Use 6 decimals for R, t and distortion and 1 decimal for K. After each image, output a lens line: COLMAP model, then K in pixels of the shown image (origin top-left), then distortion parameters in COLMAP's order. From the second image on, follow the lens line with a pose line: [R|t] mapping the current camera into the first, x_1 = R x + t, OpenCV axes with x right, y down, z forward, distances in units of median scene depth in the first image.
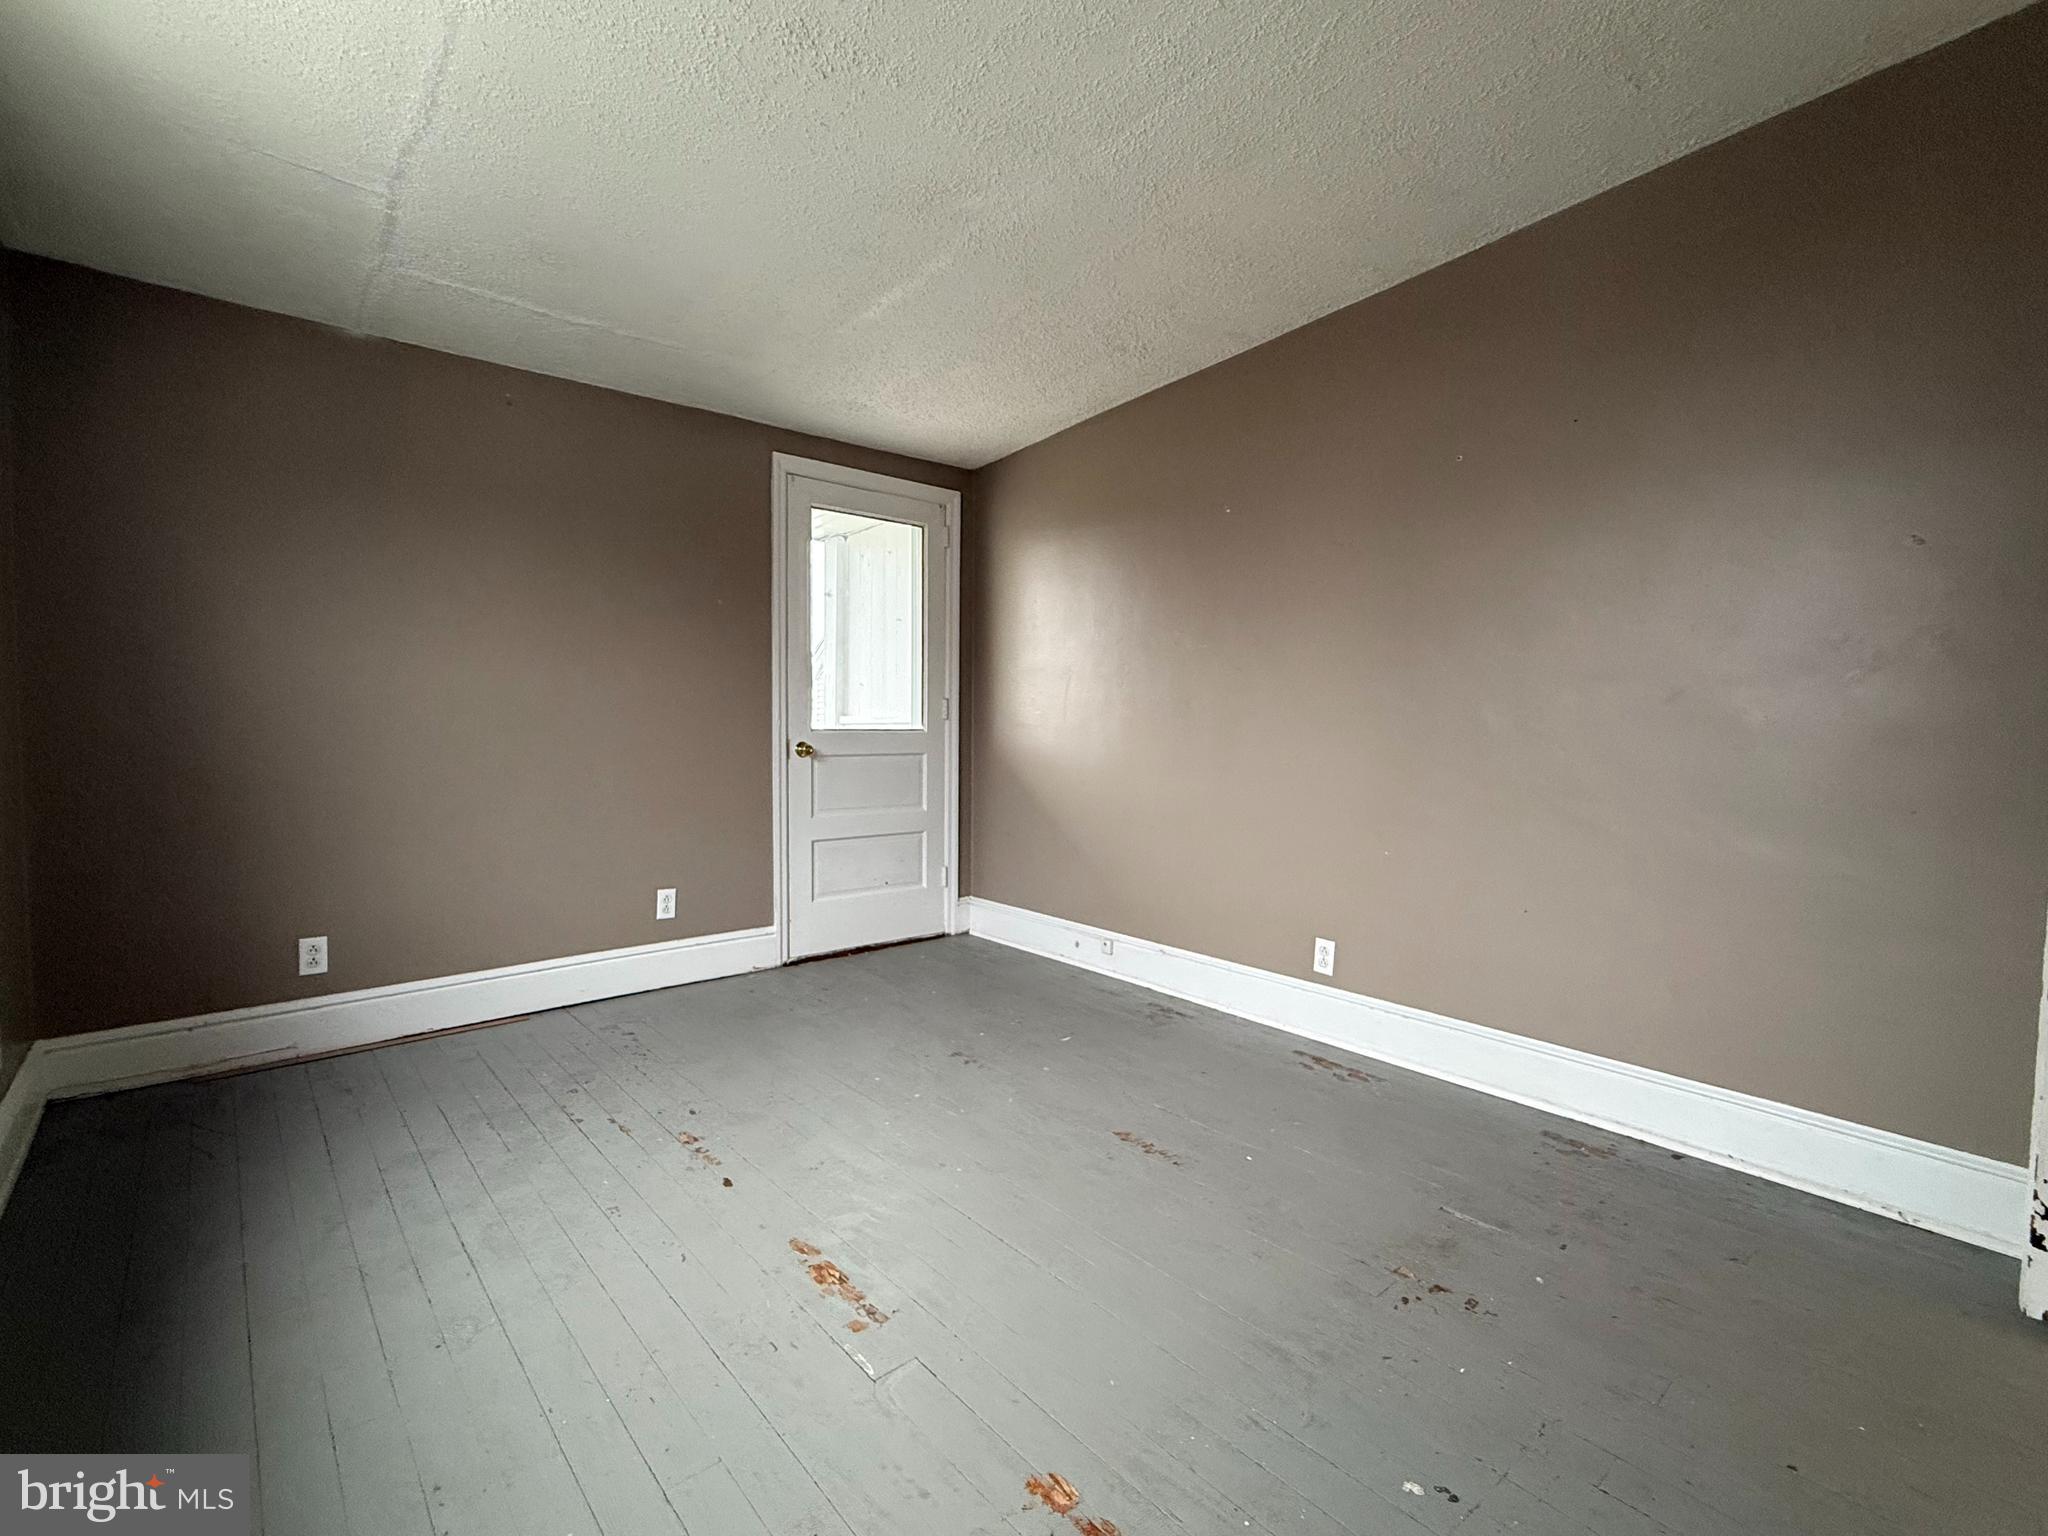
lens RADIAL K [[924.4, 0, 1024.0], [0, 924.4, 768.0], [0, 0, 1]] dist [-0.001772, -0.000147]
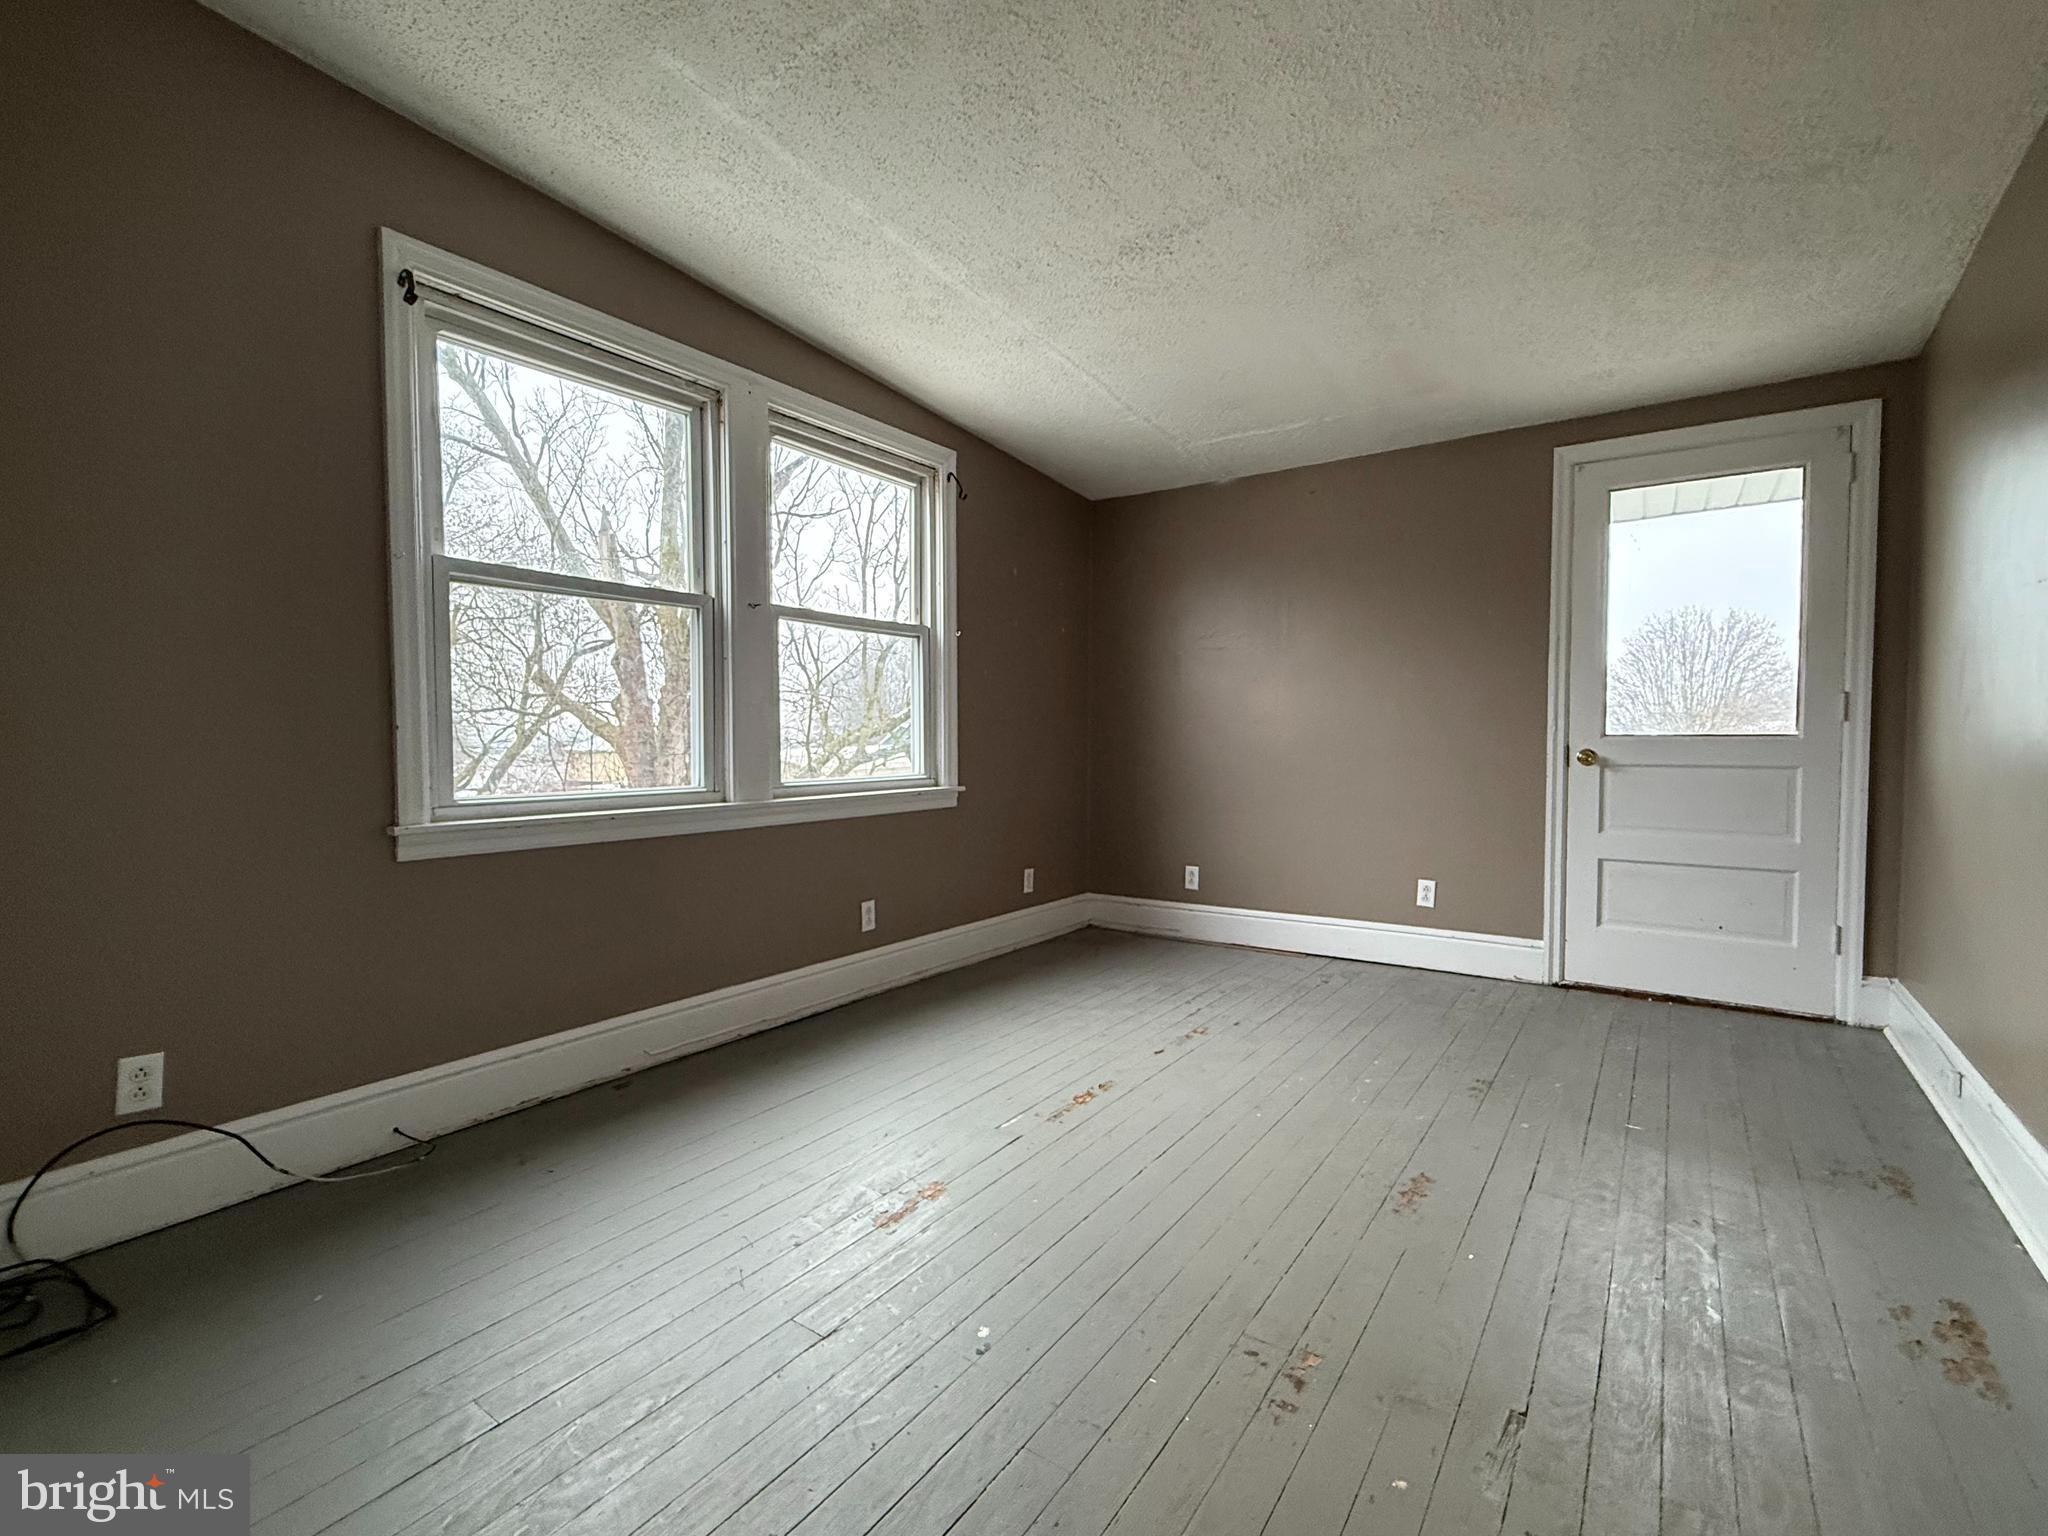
lens RADIAL K [[924.4, 0, 1024.0], [0, 924.4, 768.0], [0, 0, 1]] dist [-0.001772, -0.000147]
pose [[0.233239, 0.021536, -0.972181, 0.545273], [-0.046800, 0.998845, 0.010899, 0.006734], [0.971293, 0.042956, 0.233978, 0.250692]]
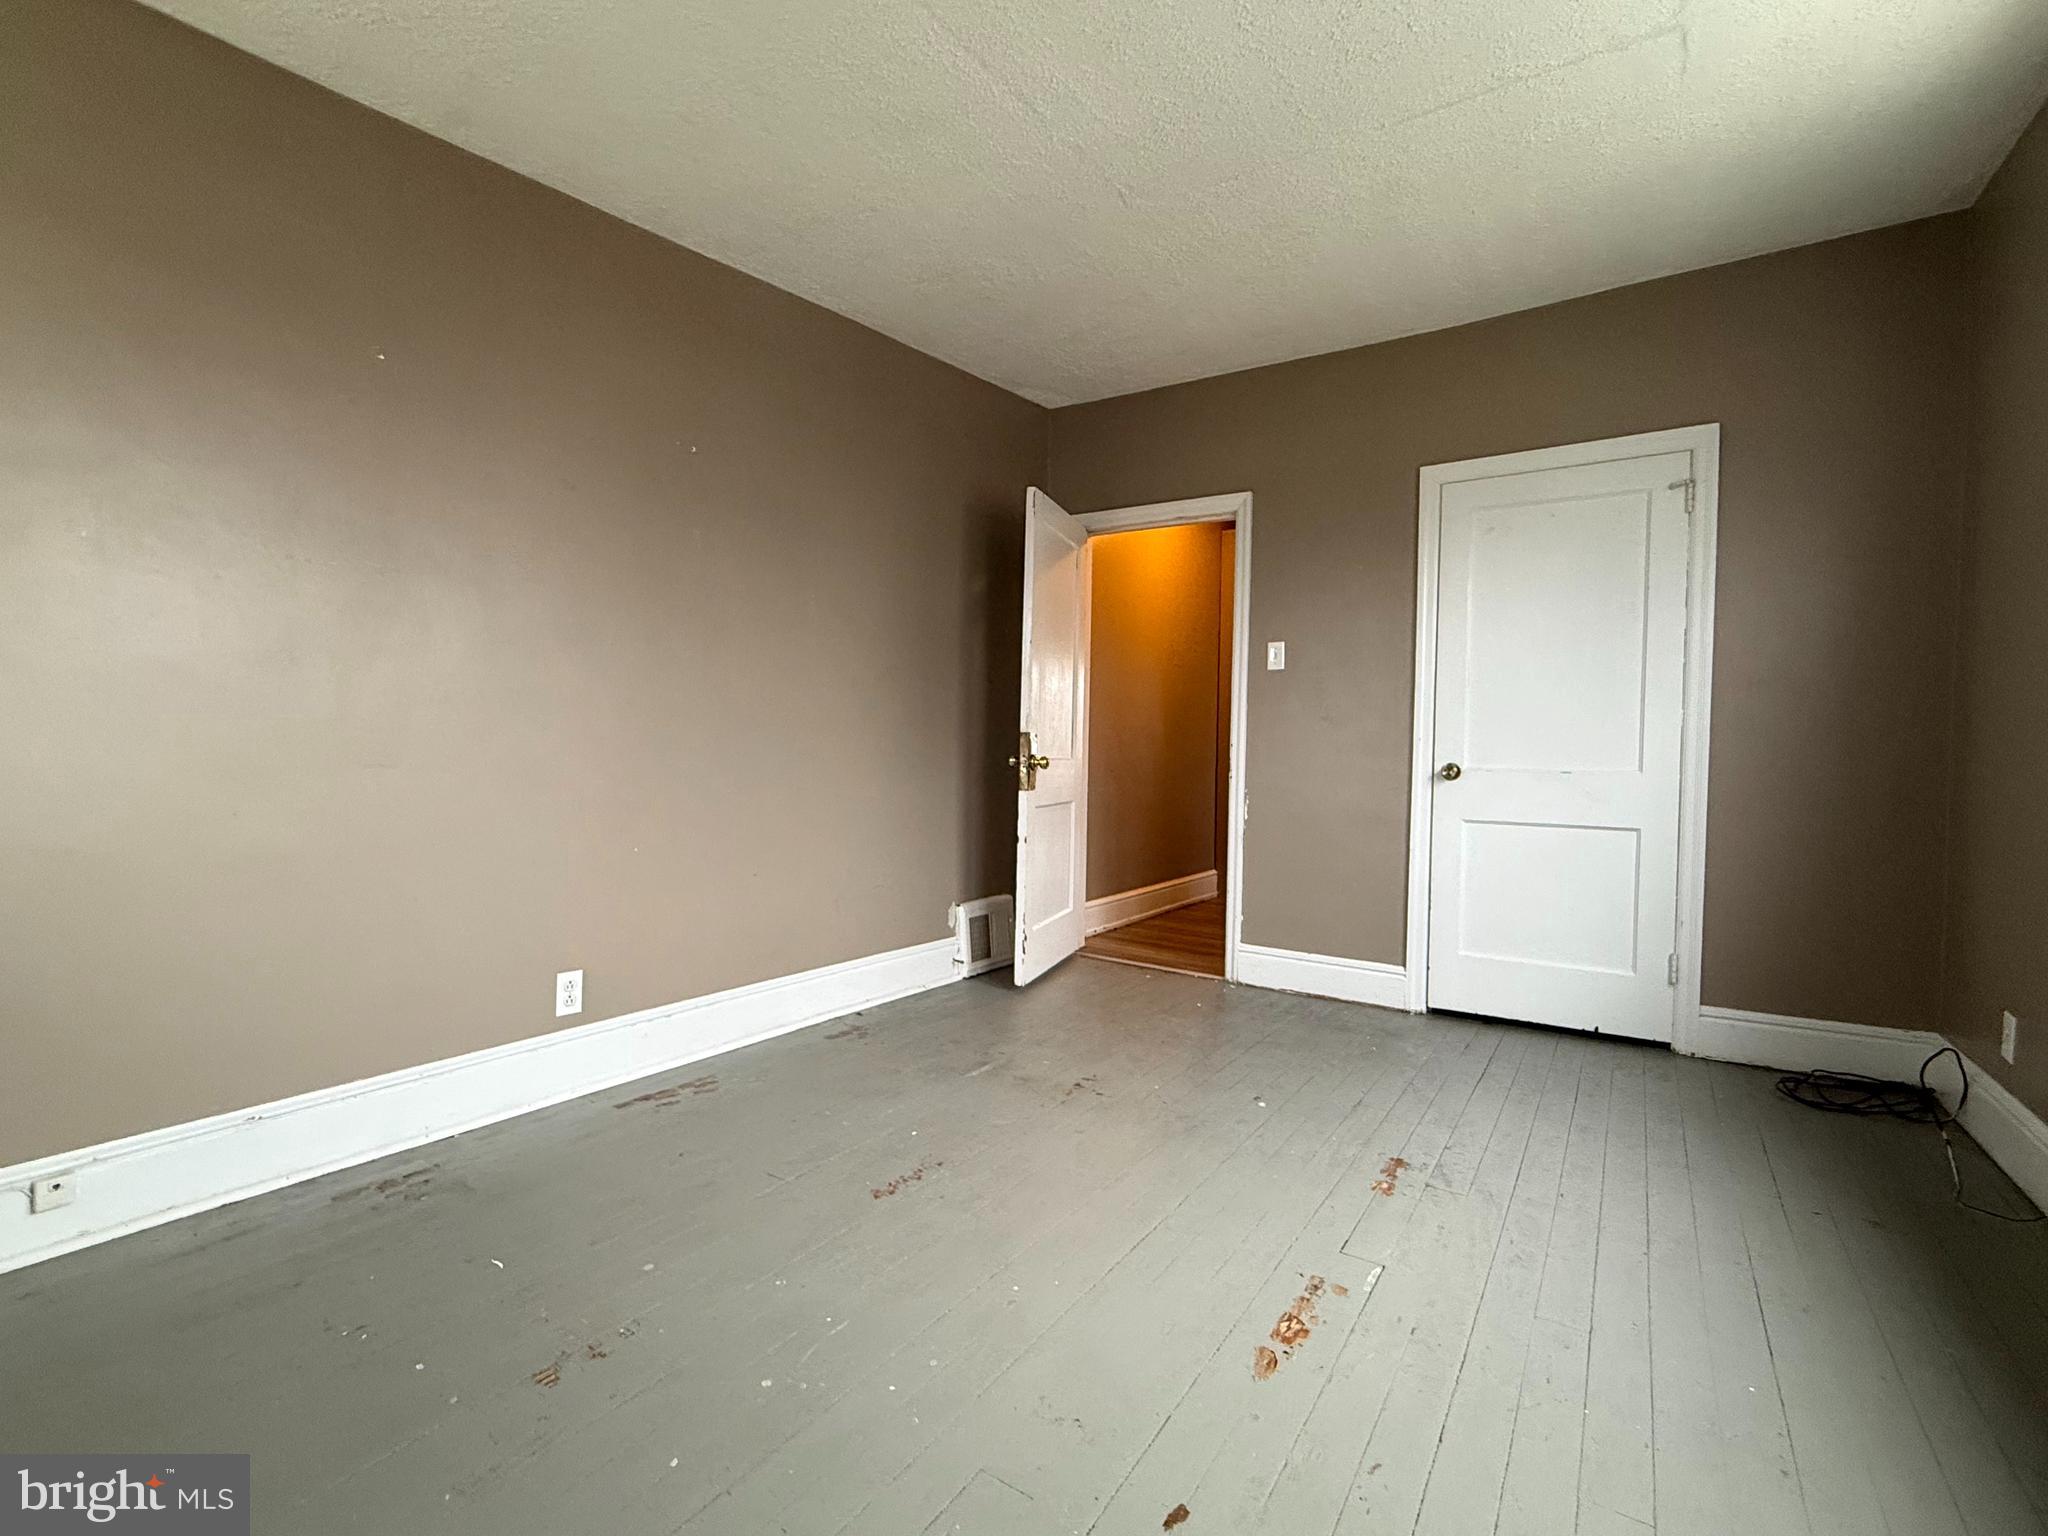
lens RADIAL K [[924.4, 0, 1024.0], [0, 924.4, 768.0], [0, 0, 1]] dist [-0.001772, -0.000147]
pose [[-0.256970, -0.039740, 0.965602, -0.450477], [0.028758, 0.998397, 0.048742, -0.016287], [-0.965992, 0.040294, -0.255415, 0.669869]]
